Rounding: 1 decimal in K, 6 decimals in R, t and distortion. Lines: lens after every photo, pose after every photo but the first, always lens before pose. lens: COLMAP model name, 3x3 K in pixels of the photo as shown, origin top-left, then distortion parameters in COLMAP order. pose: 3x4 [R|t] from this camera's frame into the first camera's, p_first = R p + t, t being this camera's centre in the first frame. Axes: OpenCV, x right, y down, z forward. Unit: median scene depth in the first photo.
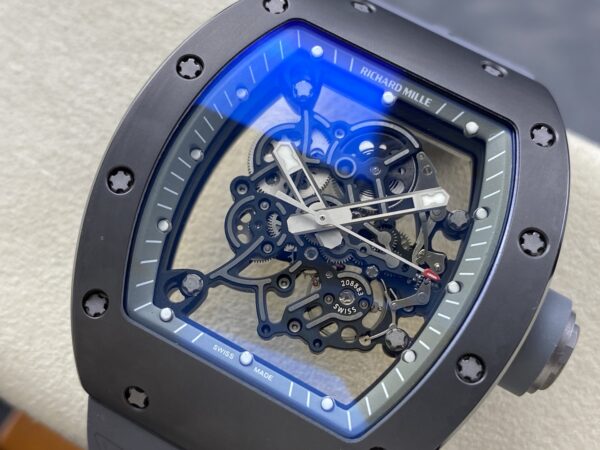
lens RADIAL K [[882.1, 0, 289.4], [0, 882.1, 230.9], [0, 0, 1]] dist [0.078042, 0.000000]
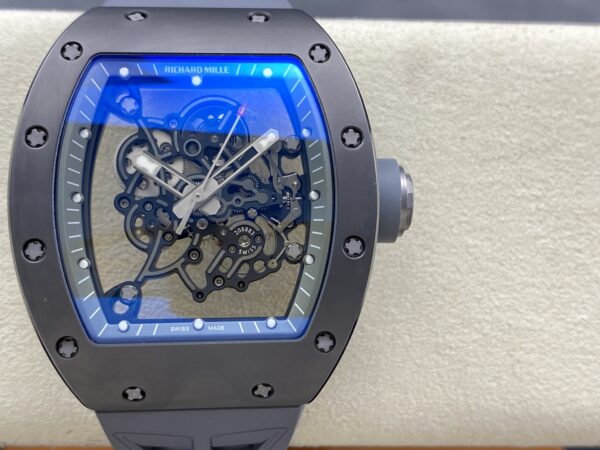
lens RADIAL K [[882.1, 0, 302.7], [0, 882.1, 214.3], [0, 0, 1]] dist [0.078042, 0.000000]
pose [[0.864504, -0.480691, 0.146863, -0.028719], [0.456713, 0.873259, 0.169802, -0.131965], [-0.209872, -0.079720, 0.974474, -0.234771]]
